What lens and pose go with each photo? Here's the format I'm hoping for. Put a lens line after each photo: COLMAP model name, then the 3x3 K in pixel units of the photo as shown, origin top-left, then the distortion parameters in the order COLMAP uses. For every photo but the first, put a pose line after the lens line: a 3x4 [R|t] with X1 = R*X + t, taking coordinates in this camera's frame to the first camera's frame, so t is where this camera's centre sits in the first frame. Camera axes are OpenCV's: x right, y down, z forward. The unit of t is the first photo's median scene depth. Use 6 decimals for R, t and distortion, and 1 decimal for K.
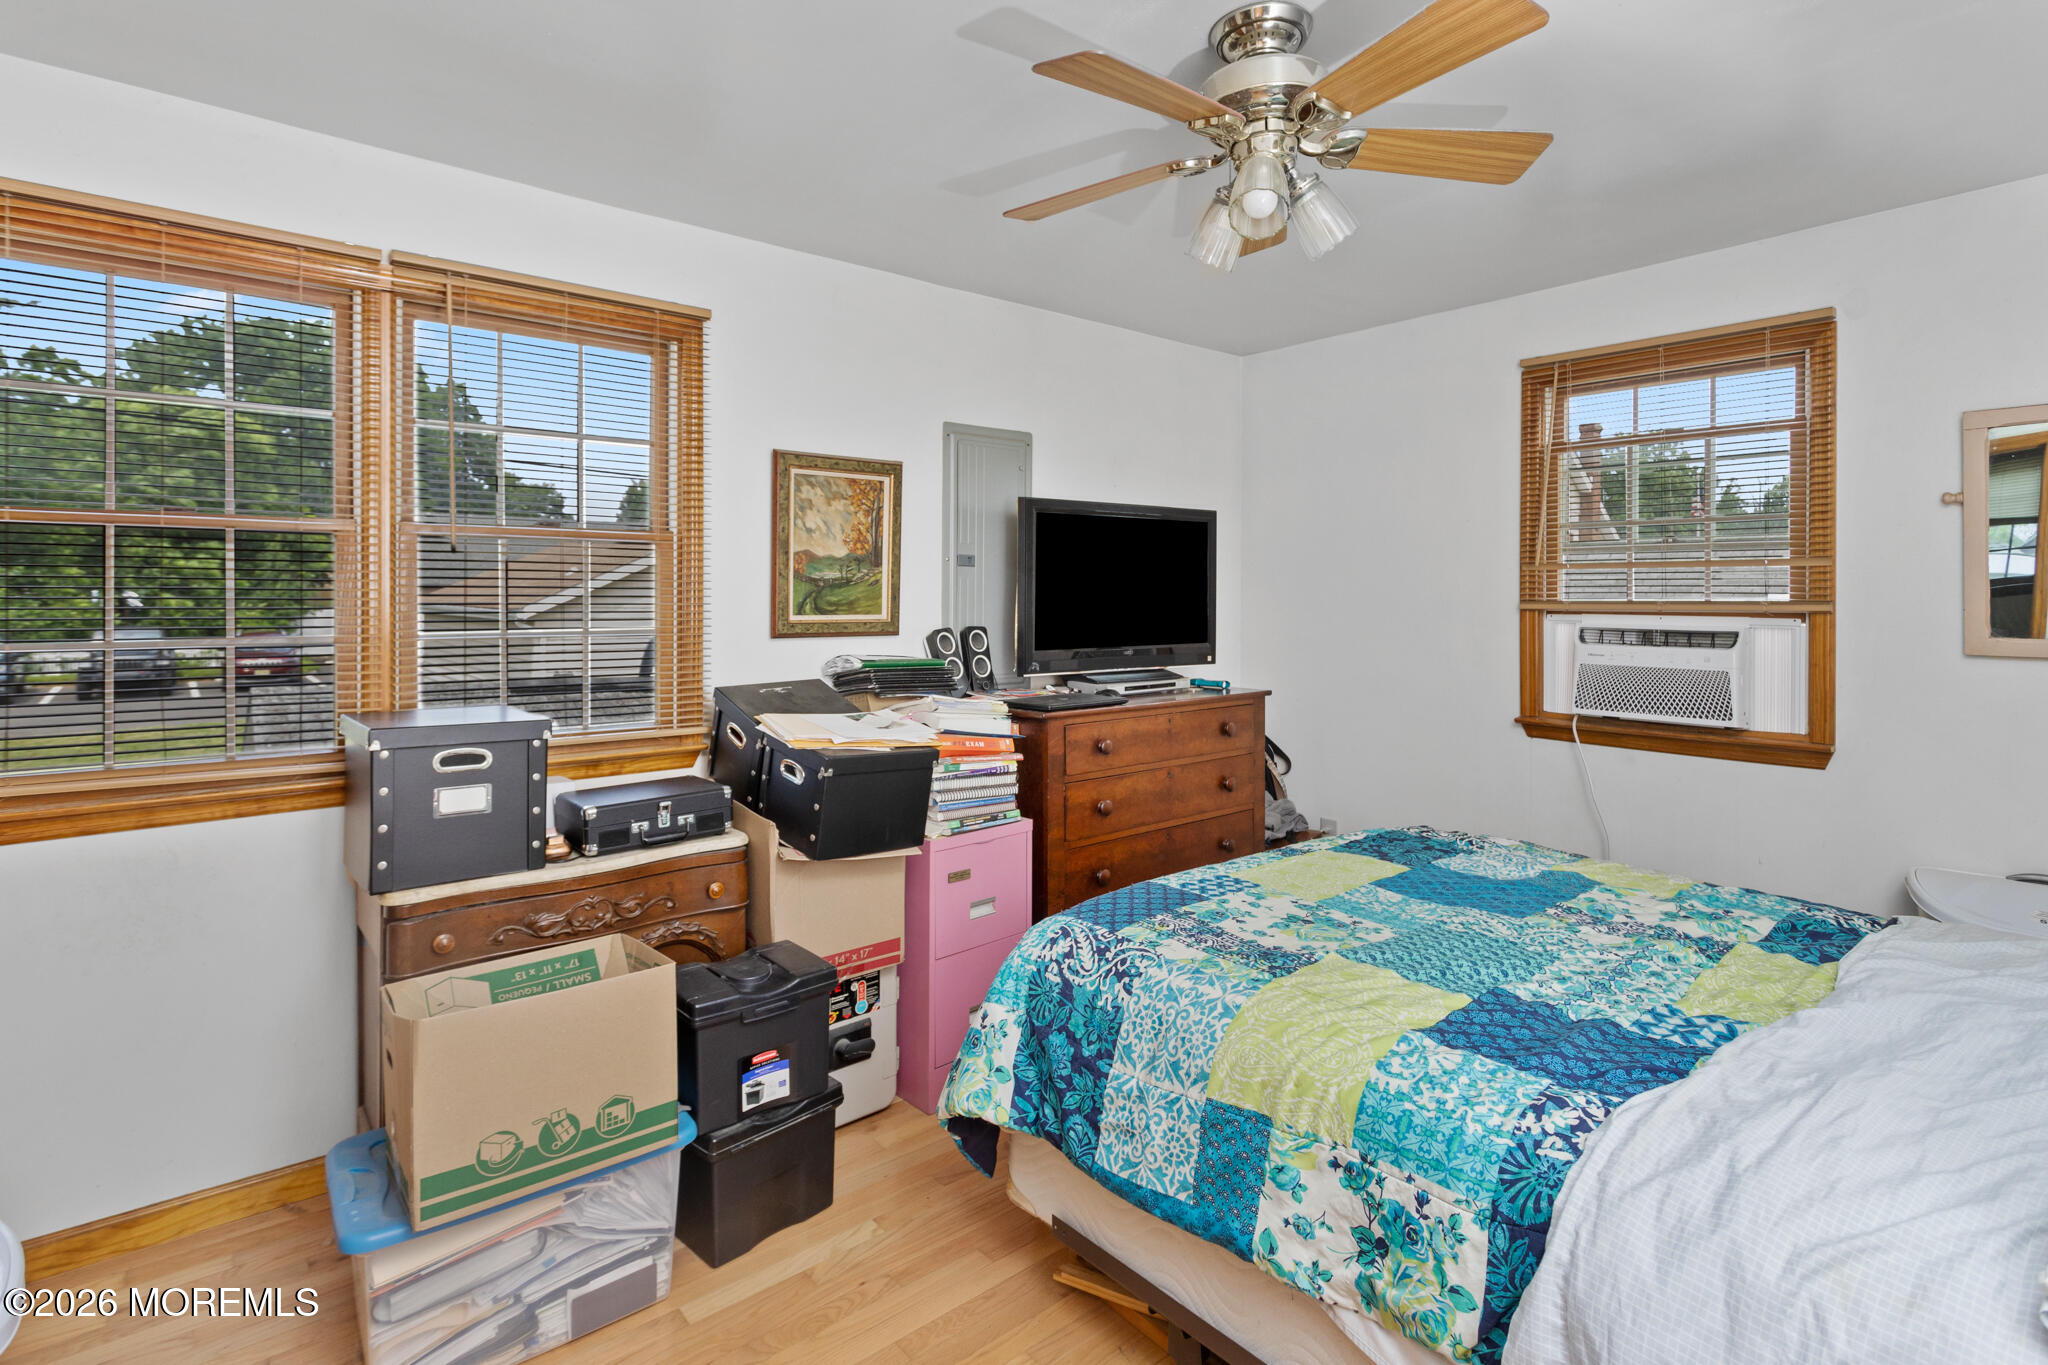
lens RADIAL K [[992.2, 0, 1046.8], [0, 992.2, 600.4], [0, 0, 1]] dist [0.001761, -0.001724]
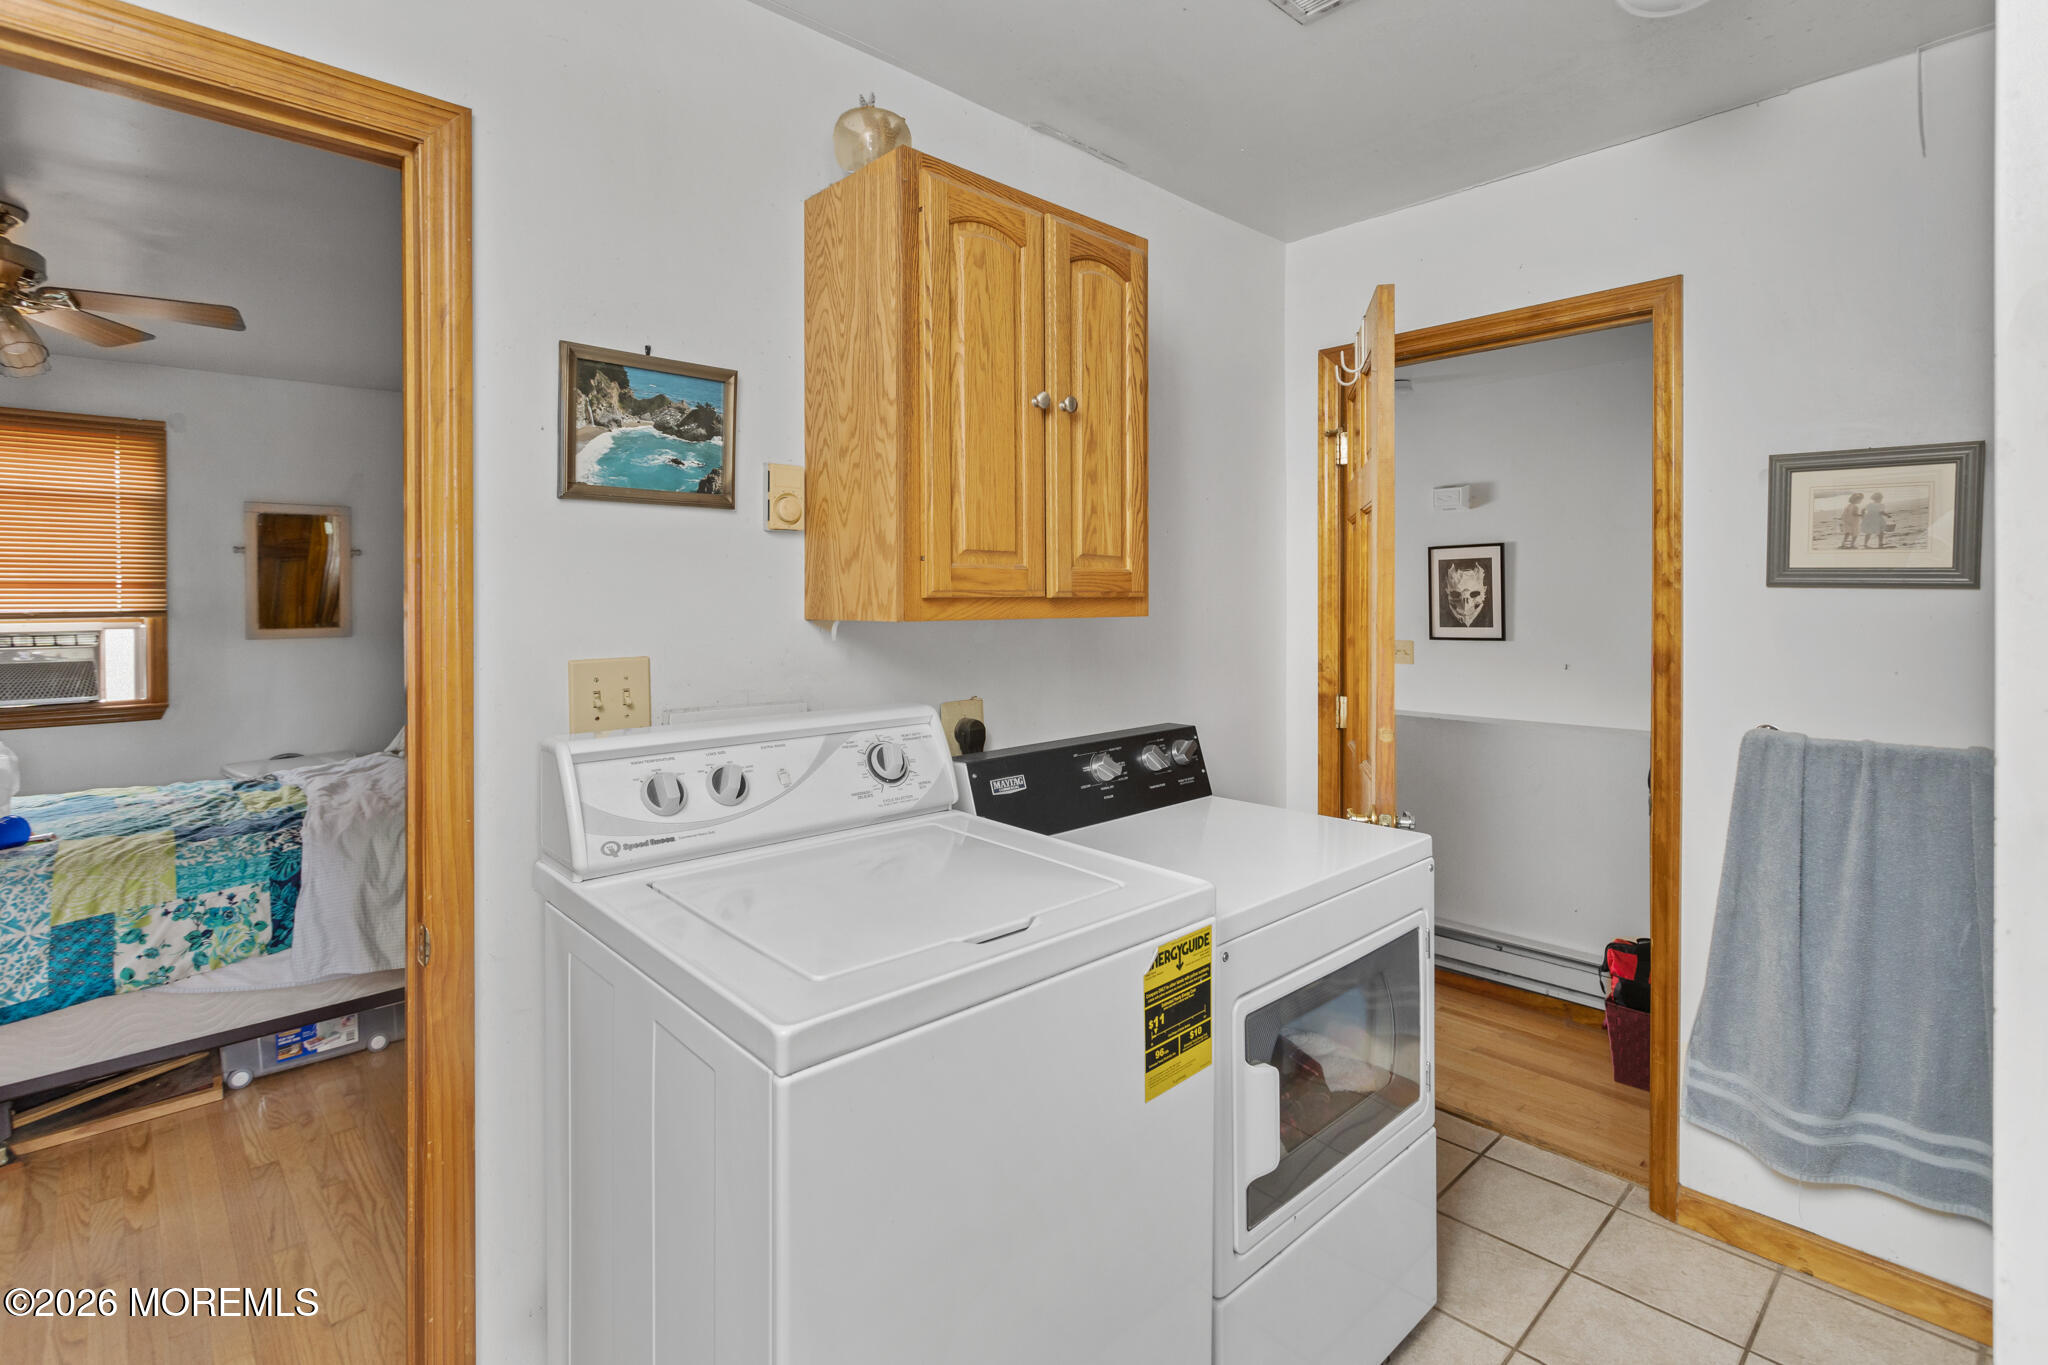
lens RADIAL K [[992.2, 0, 1047.9], [0, 992.2, 604.4], [0, 0, 1]] dist [0.001761, -0.001724]
pose [[-0.055374, -0.006796, 0.998443, -1.679776], [0.010481, 0.999918, 0.007387, -0.008897], [-0.998411, 0.010874, -0.055299, -0.565302]]
